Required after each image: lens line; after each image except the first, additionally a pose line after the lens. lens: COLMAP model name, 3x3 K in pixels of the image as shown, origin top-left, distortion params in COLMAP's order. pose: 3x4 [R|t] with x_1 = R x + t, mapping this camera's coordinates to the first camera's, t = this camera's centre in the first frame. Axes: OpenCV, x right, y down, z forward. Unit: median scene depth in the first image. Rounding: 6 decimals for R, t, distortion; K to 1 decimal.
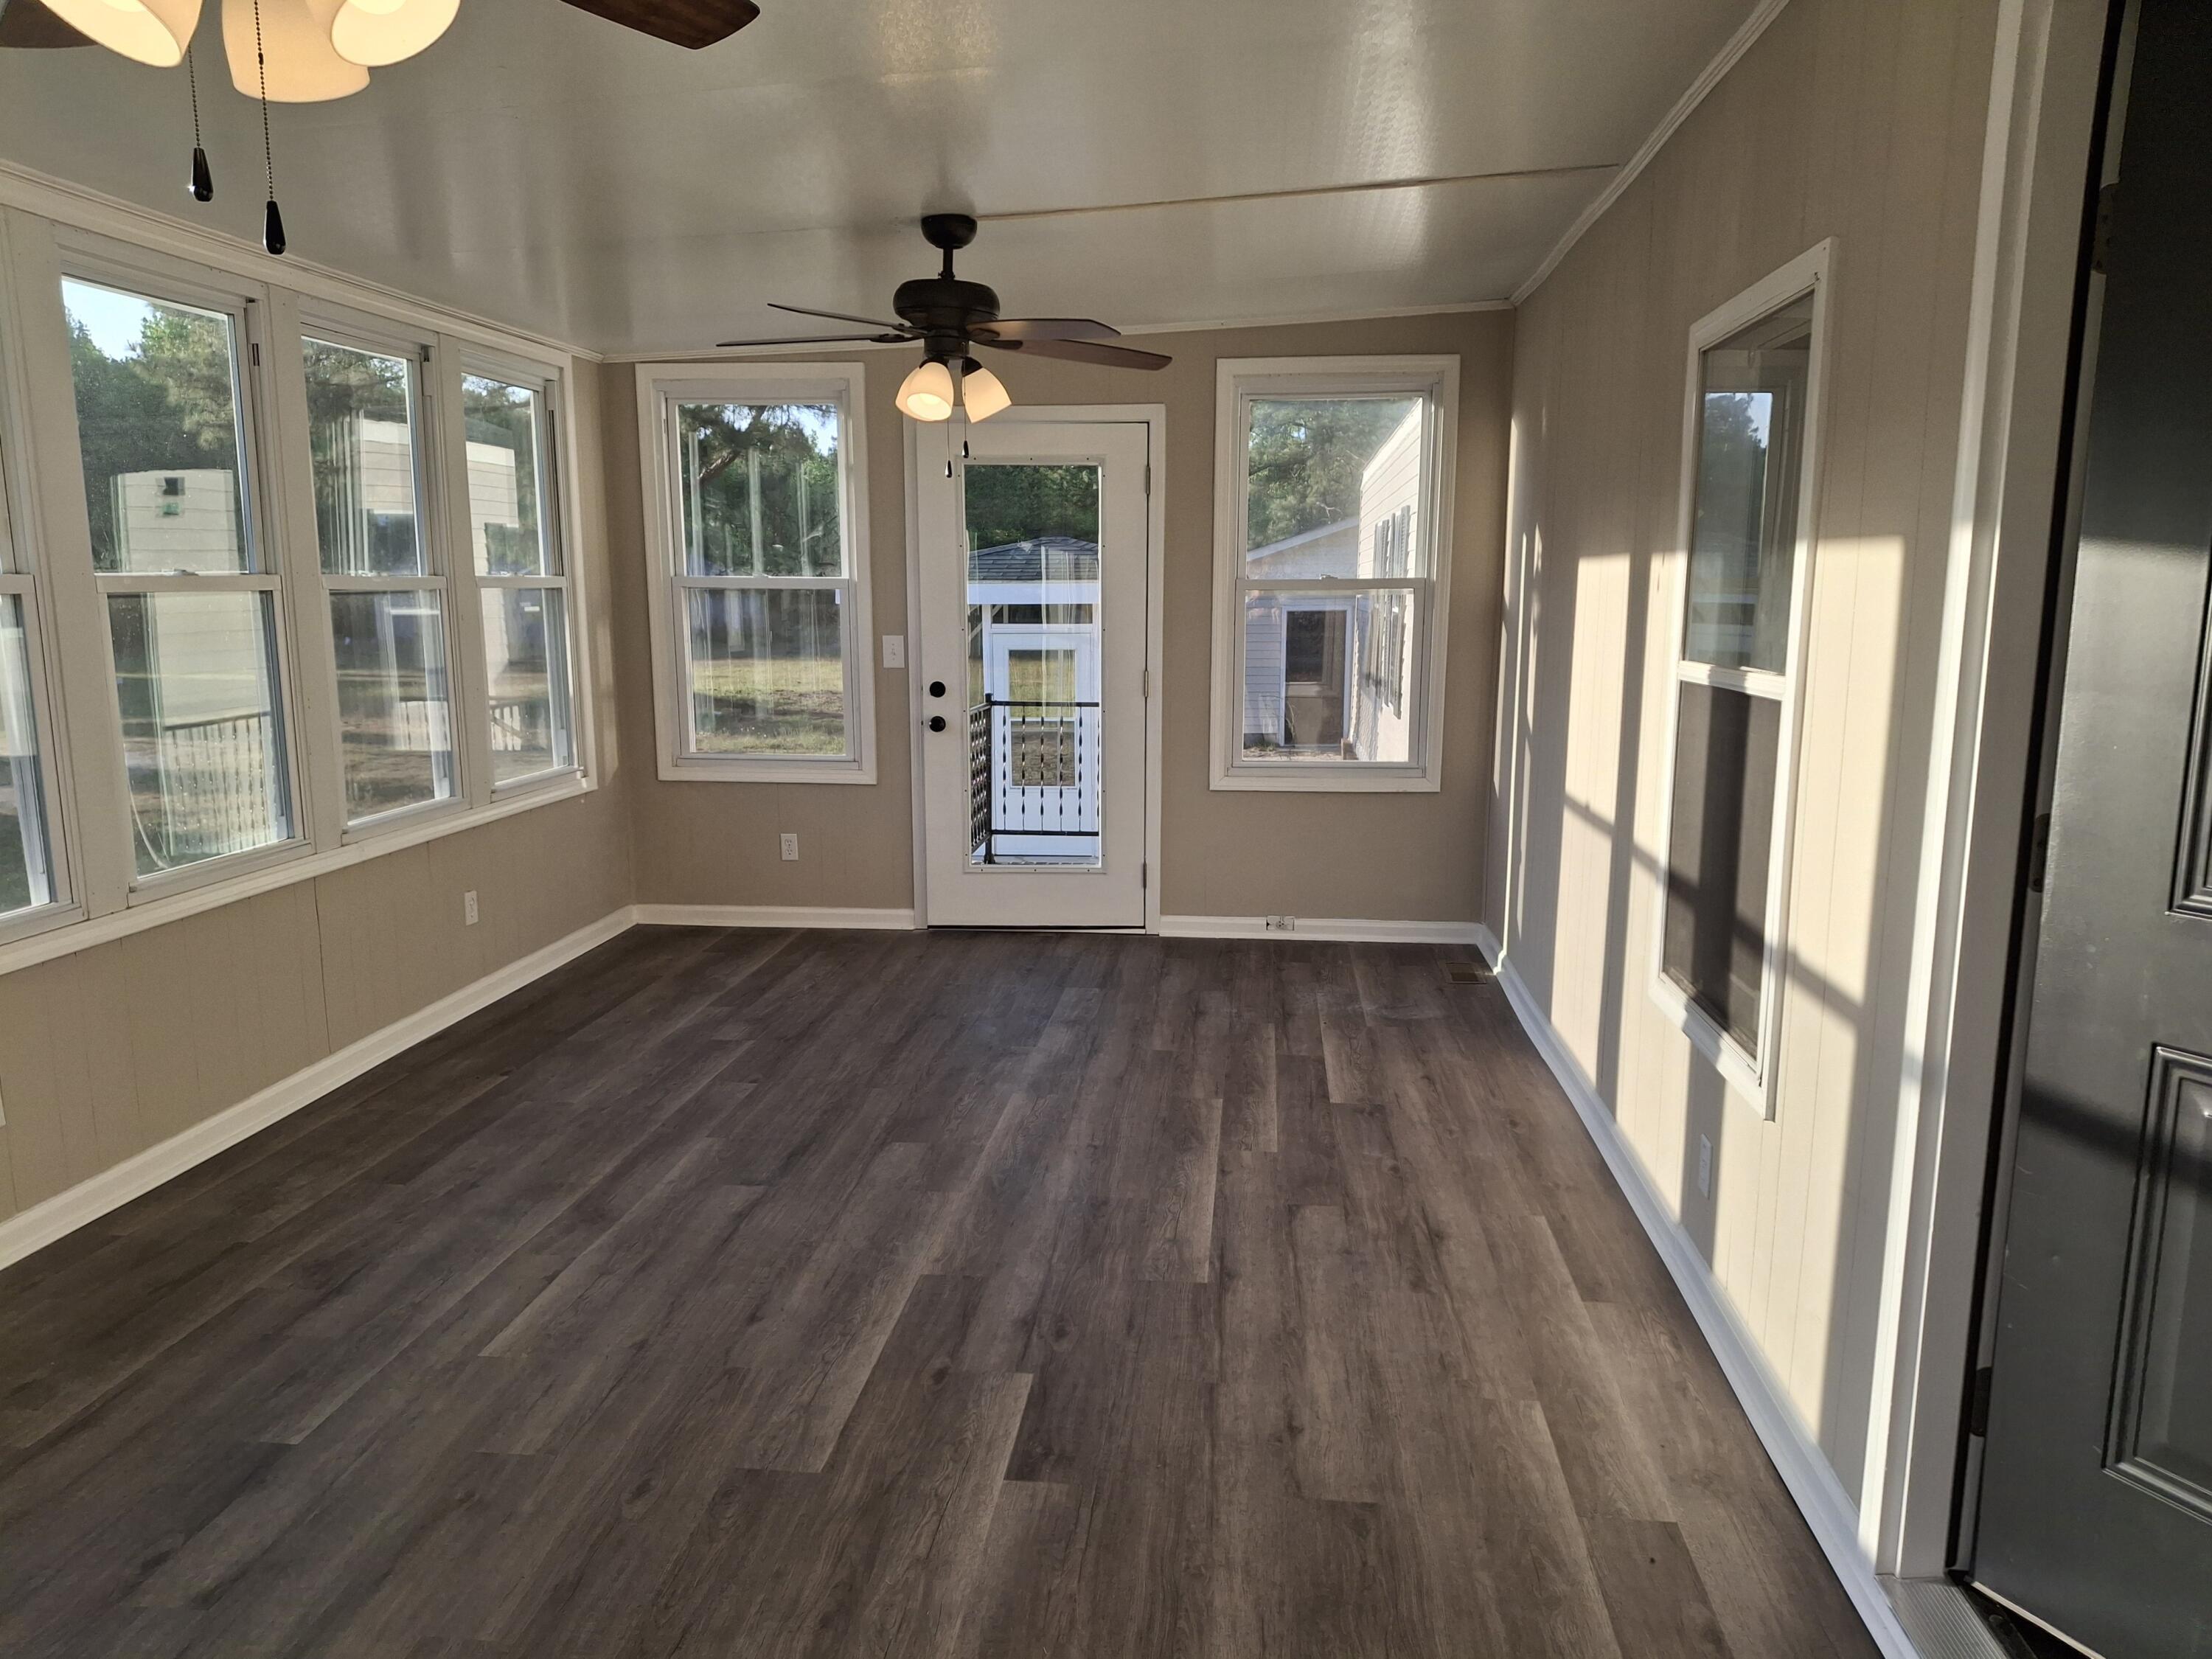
lens RADIAL K [[1635.1, 0, 1097.0], [0, 1635.1, 881.9], [0, 0, 1]] dist [0.067155, -0.132986]
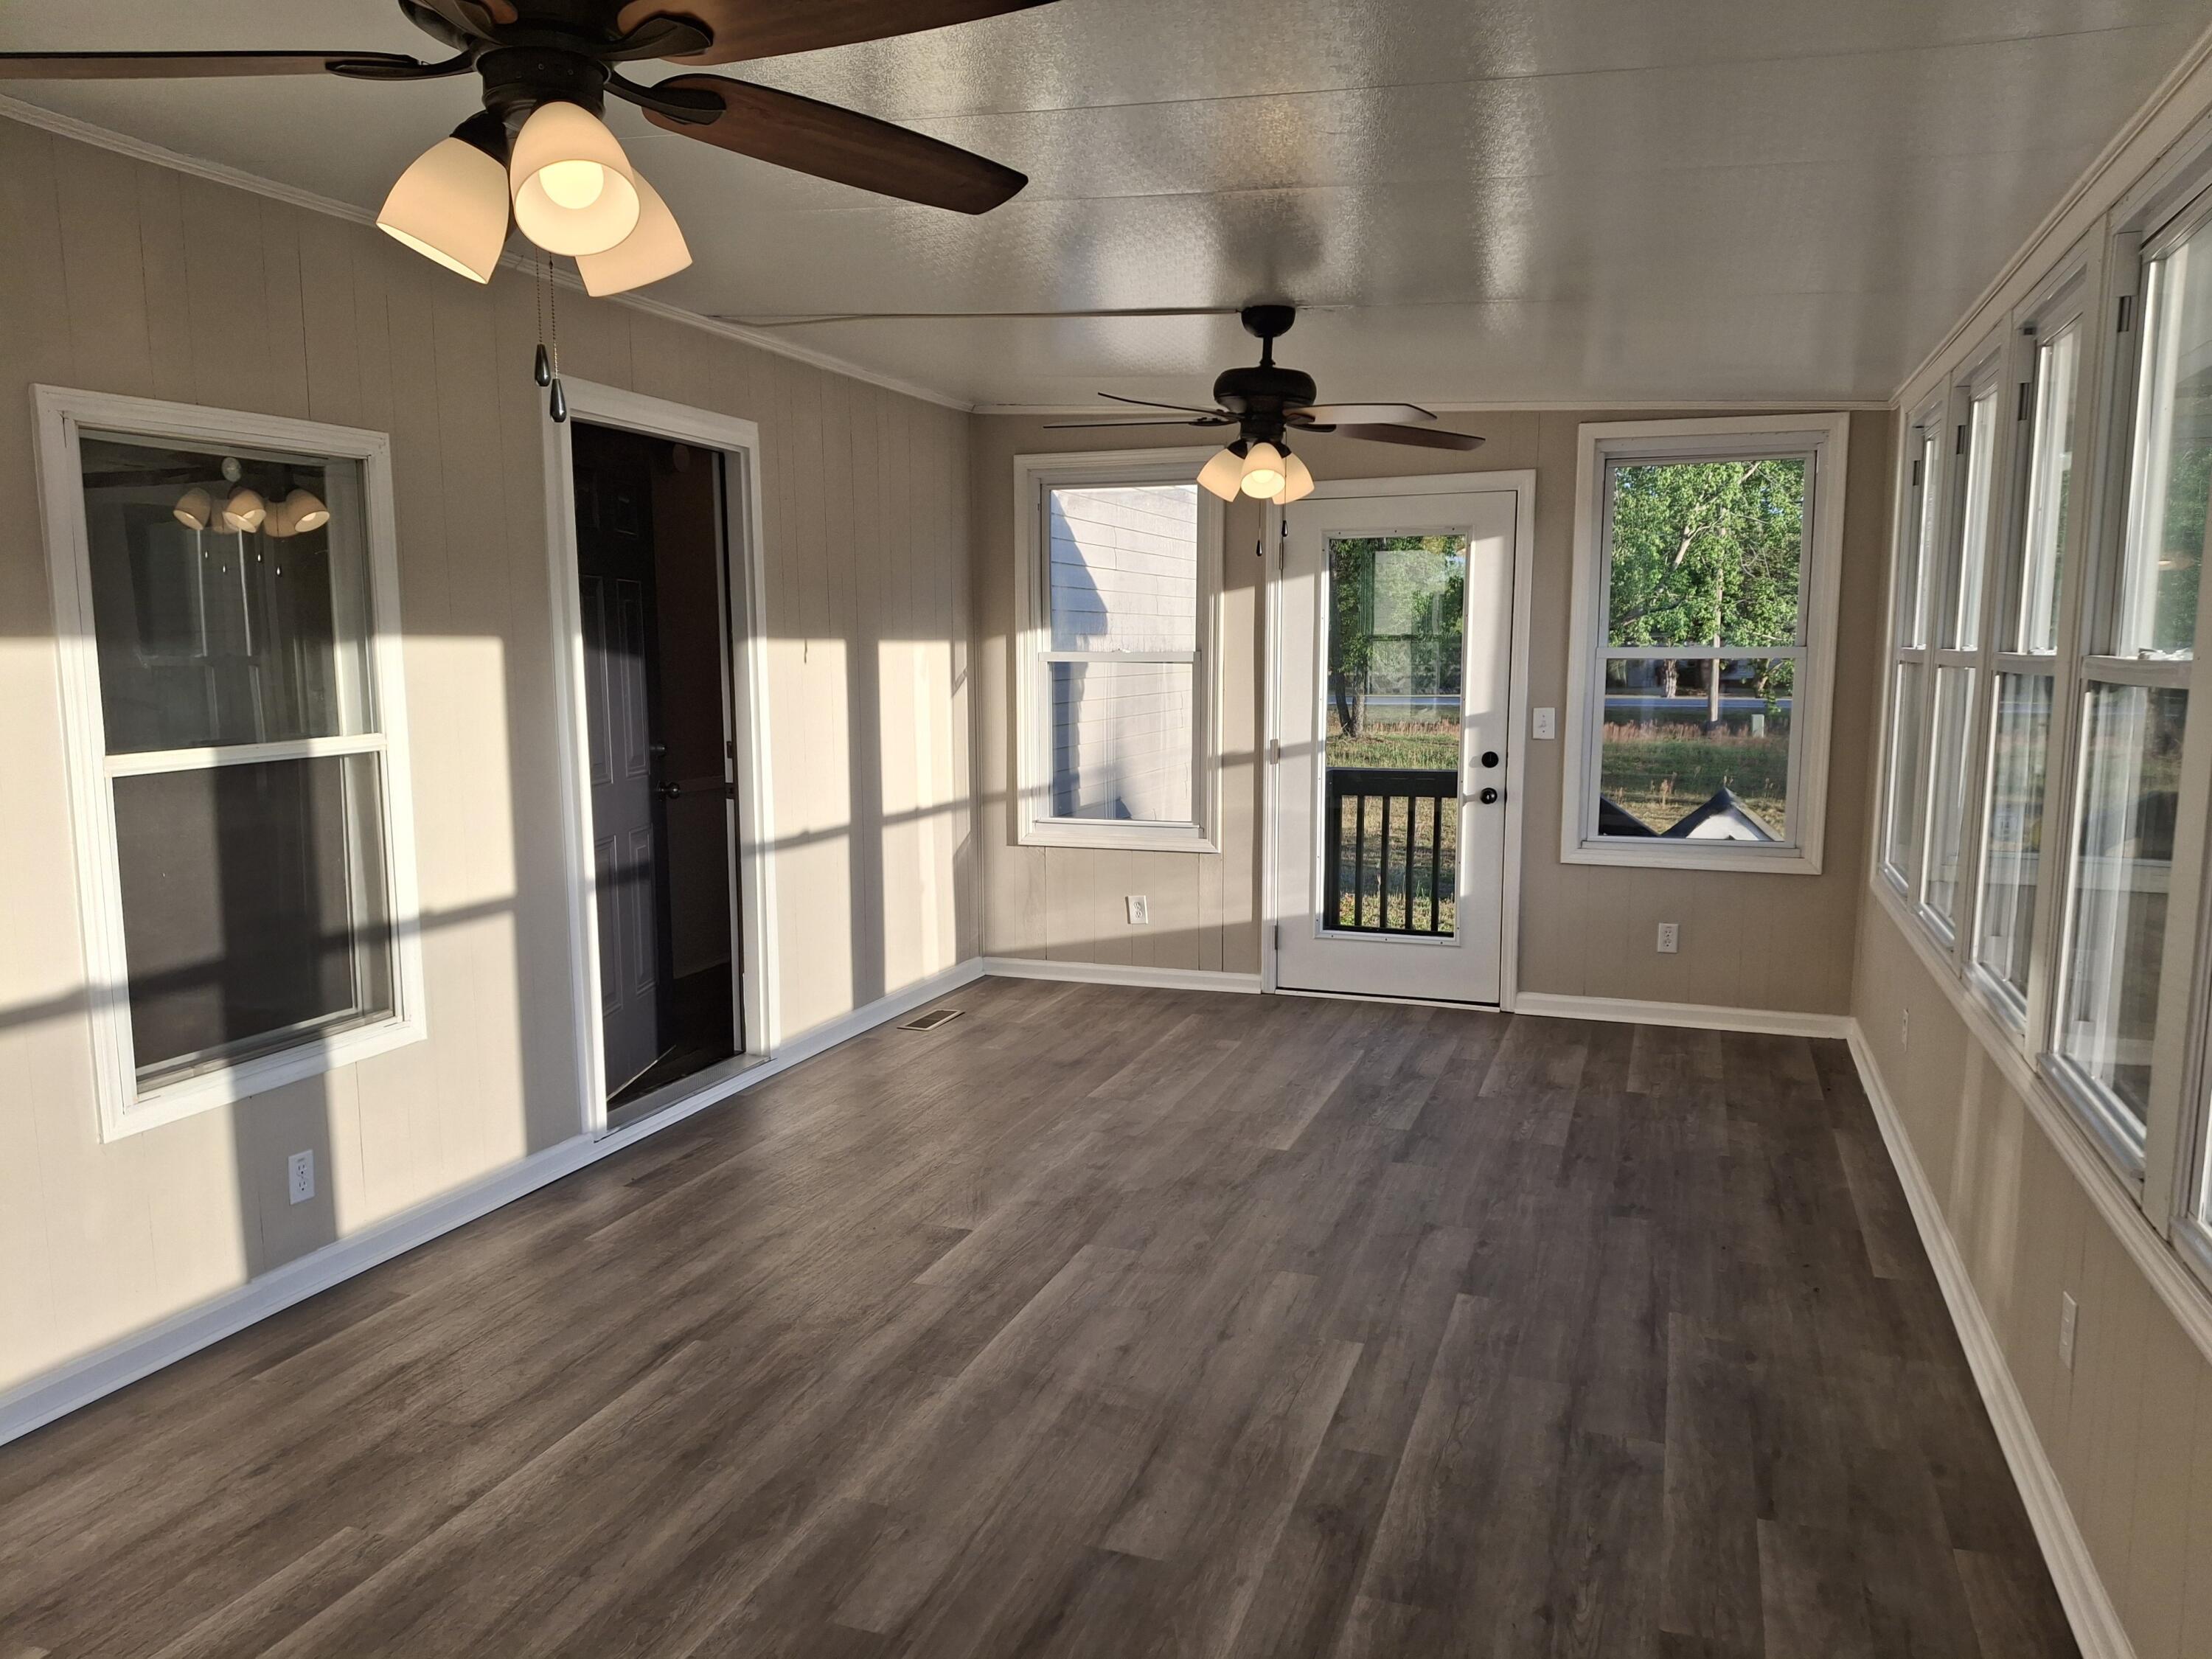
lens RADIAL K [[1635.1, 0, 1097.0], [0, 1635.1, 881.9], [0, 0, 1]] dist [0.067155, -0.132986]
pose [[-0.972482, -0.030154, 0.231020, -0.403942], [0.045900, 0.947358, 0.316868, -0.341025], [-0.228413, 0.318752, -0.919905, 1.782228]]
